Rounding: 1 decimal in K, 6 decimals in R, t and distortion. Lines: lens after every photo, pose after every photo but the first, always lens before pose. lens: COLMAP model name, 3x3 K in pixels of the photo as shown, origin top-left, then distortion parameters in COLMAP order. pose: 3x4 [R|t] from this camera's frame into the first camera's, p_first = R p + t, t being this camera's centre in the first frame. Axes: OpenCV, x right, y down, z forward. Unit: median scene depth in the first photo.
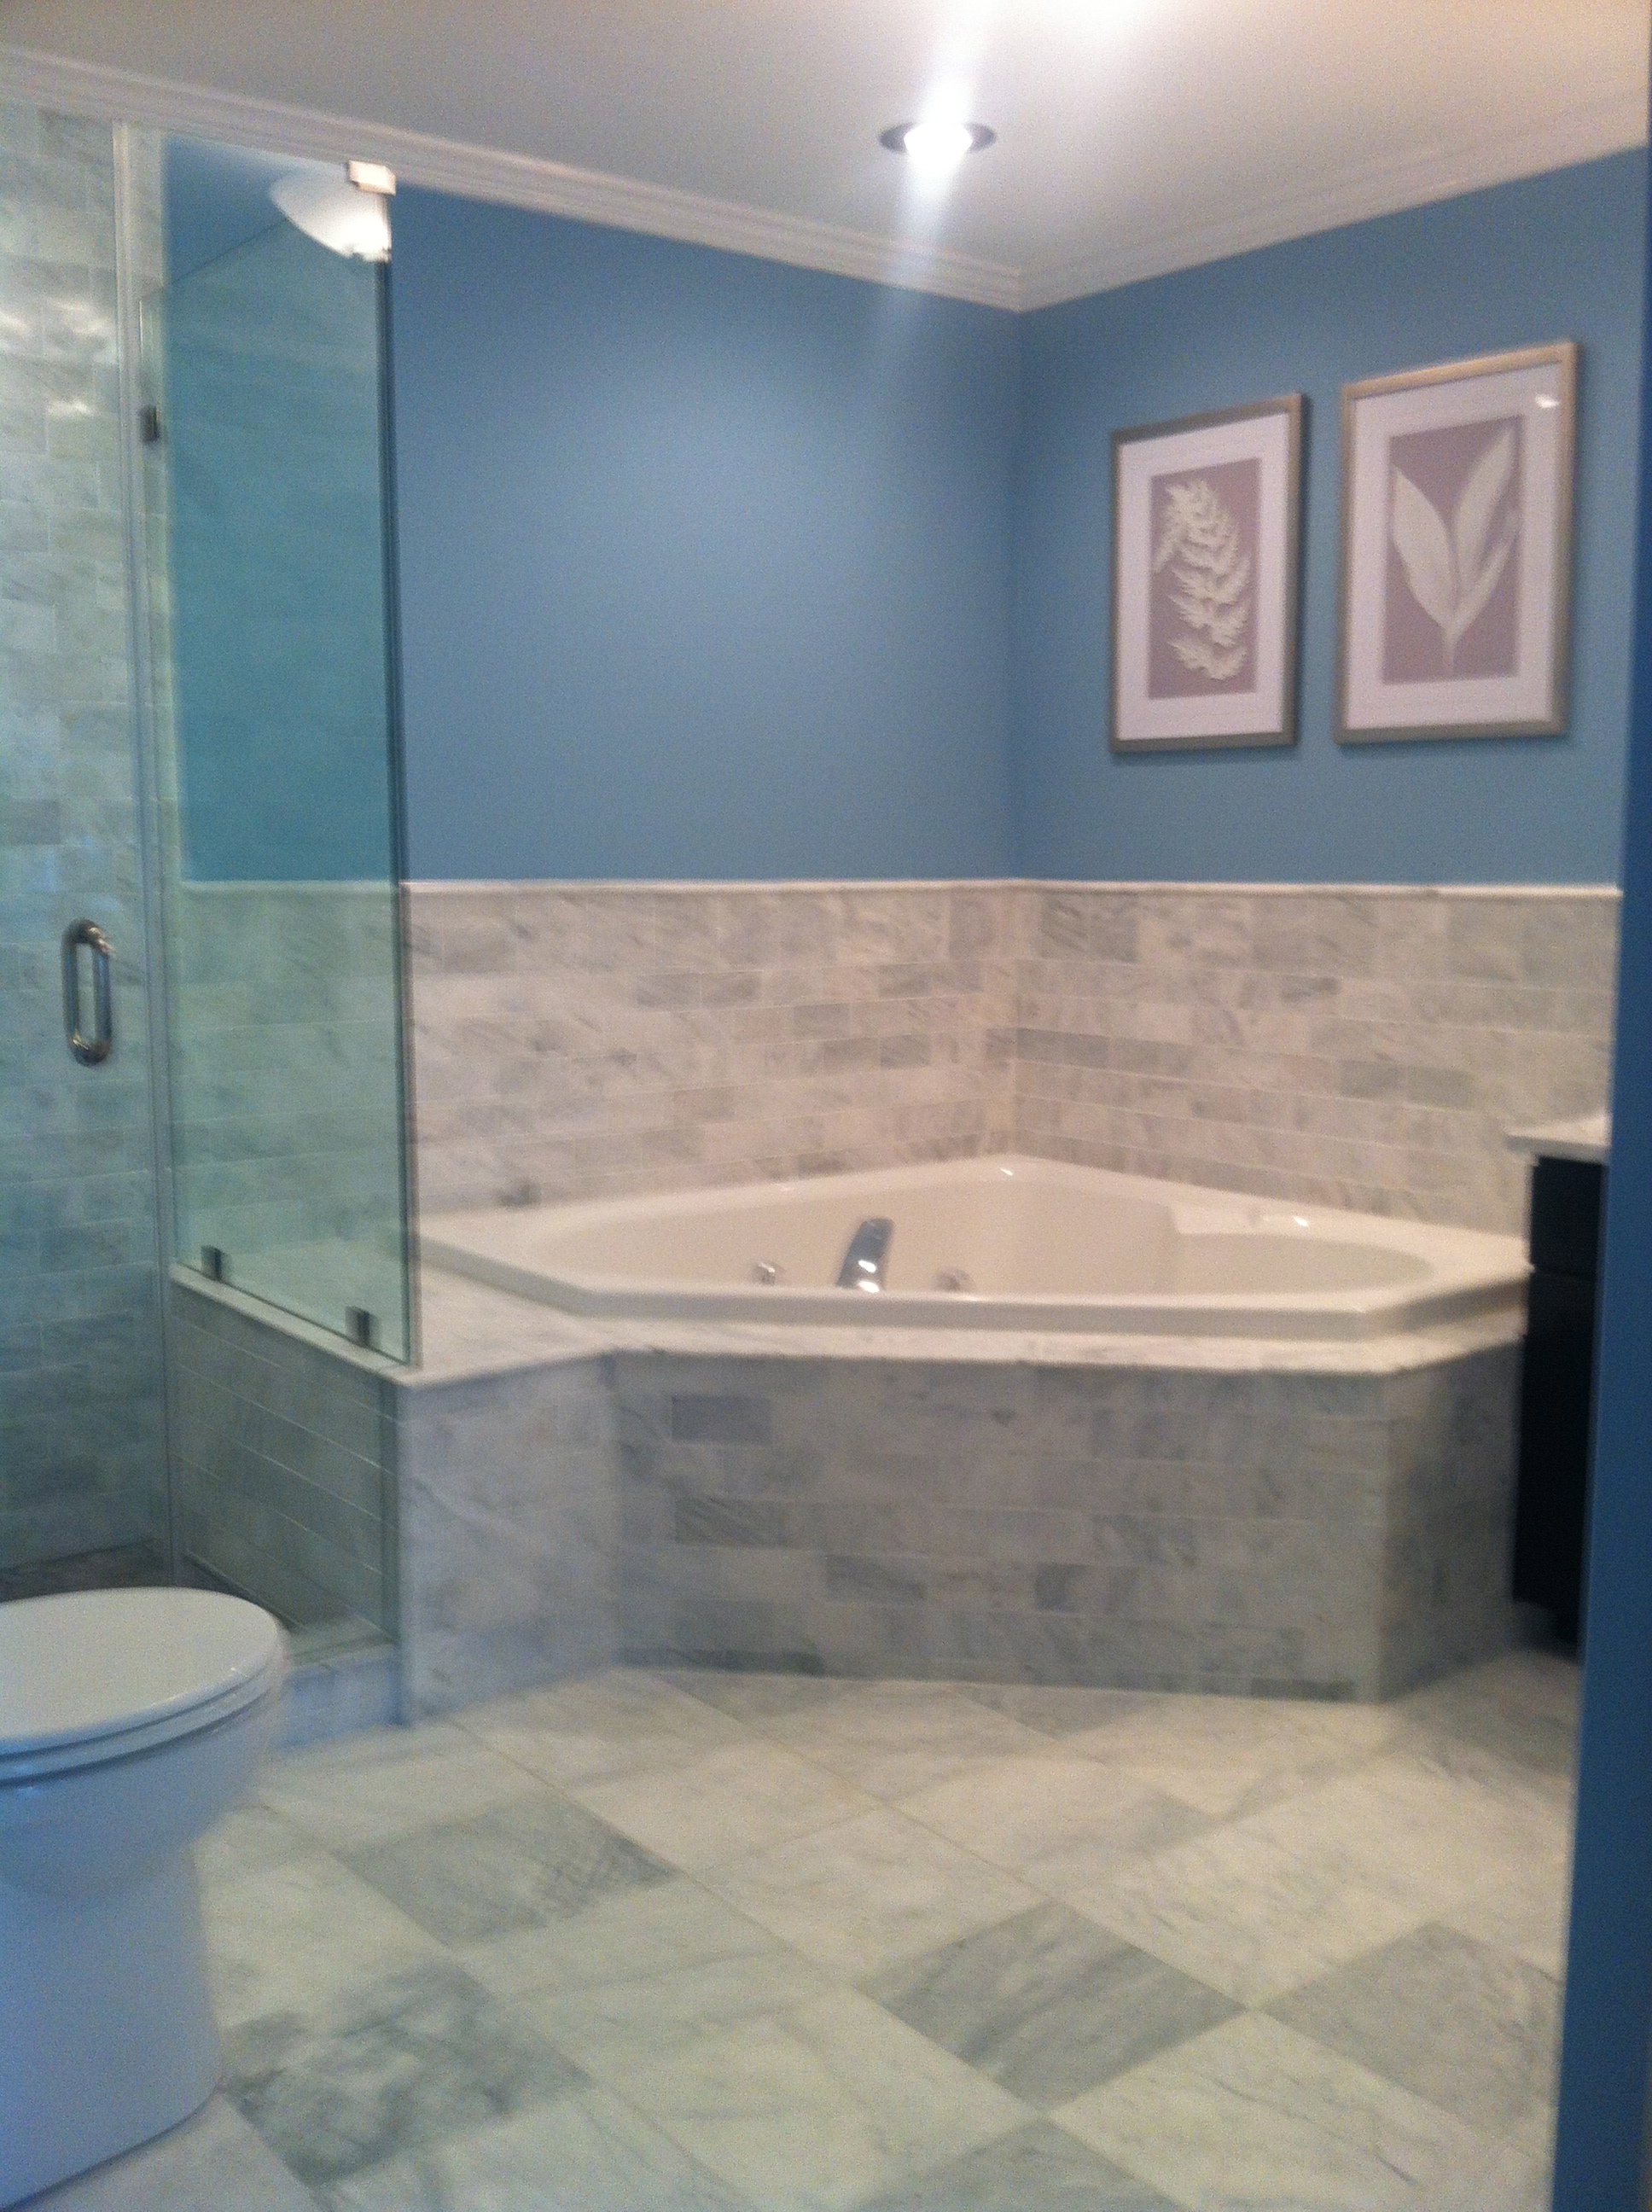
lens RADIAL K [[2137.7, 0, 869.2], [0, 2137.7, 1120.2], [0, 0, 1]] dist [0.102754, -0.380357]
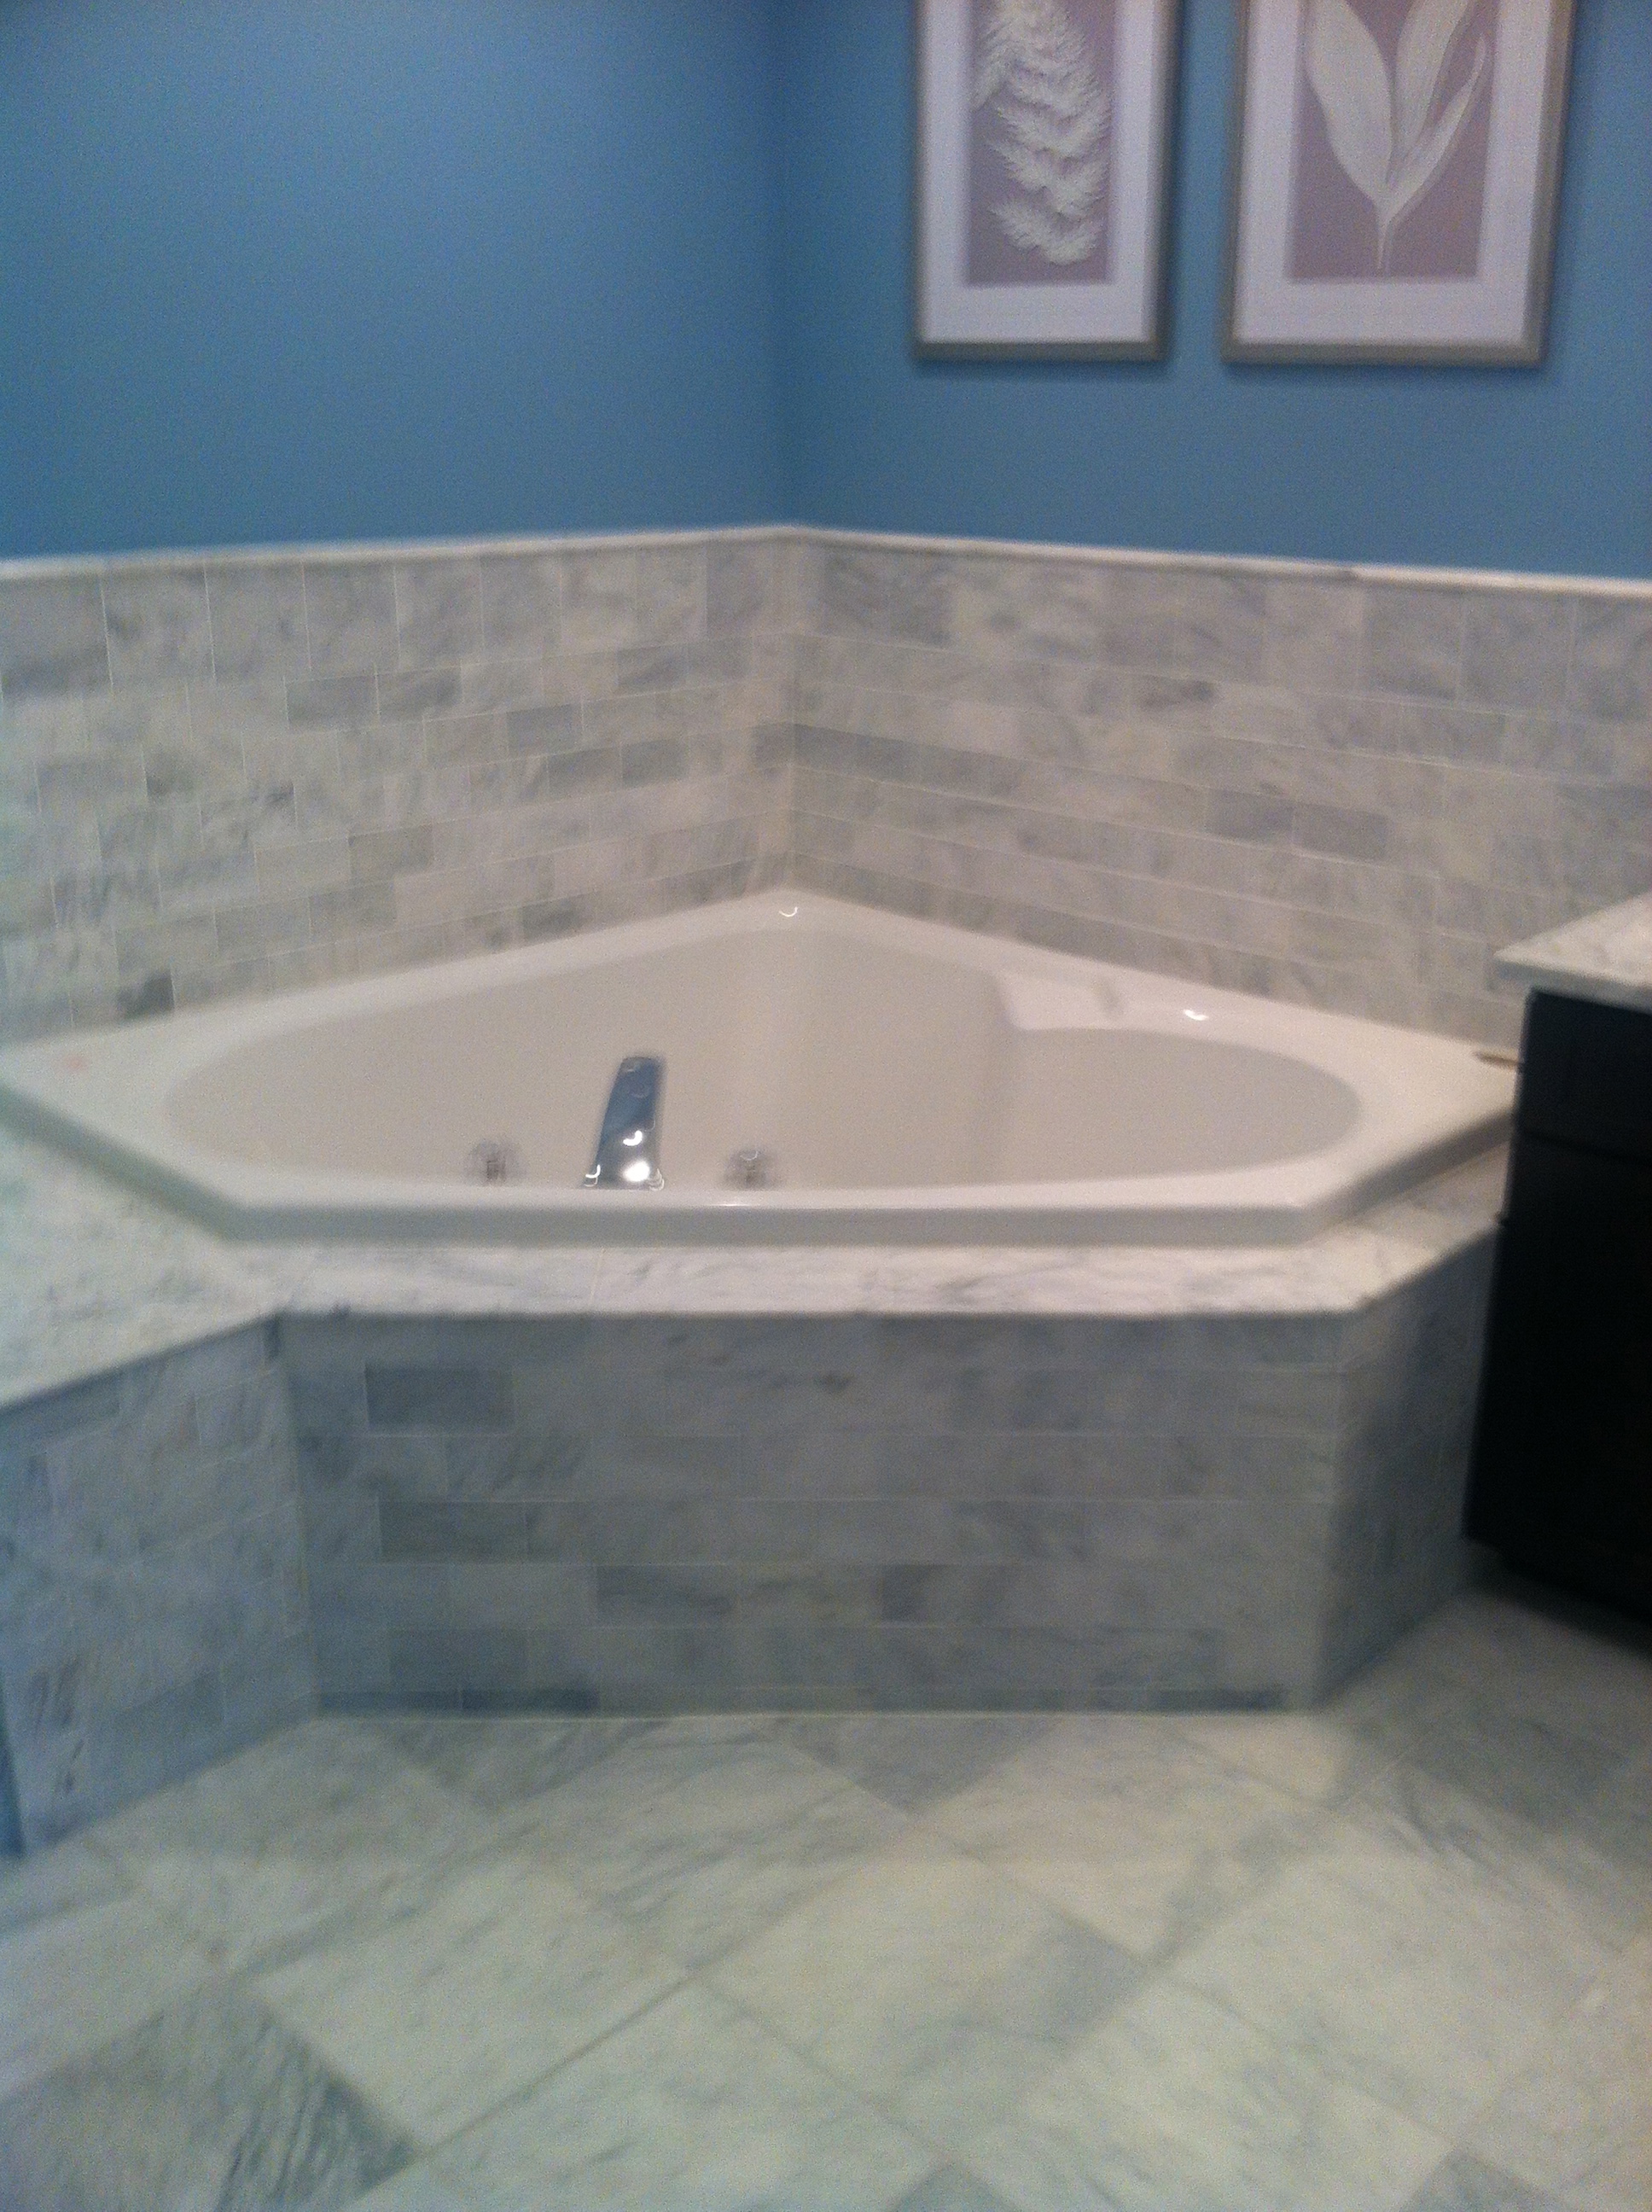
lens RADIAL K [[2020.8, 0, 826.0], [0, 2020.8, 1106.0], [0, 0, 1]] dist [0.077718, -0.242129]
pose [[0.992233, -0.035880, 0.119105, -0.018392], [0.008173, 0.974232, 0.225402, -0.105442], [-0.124123, -0.222678, 0.966958, 0.343270]]
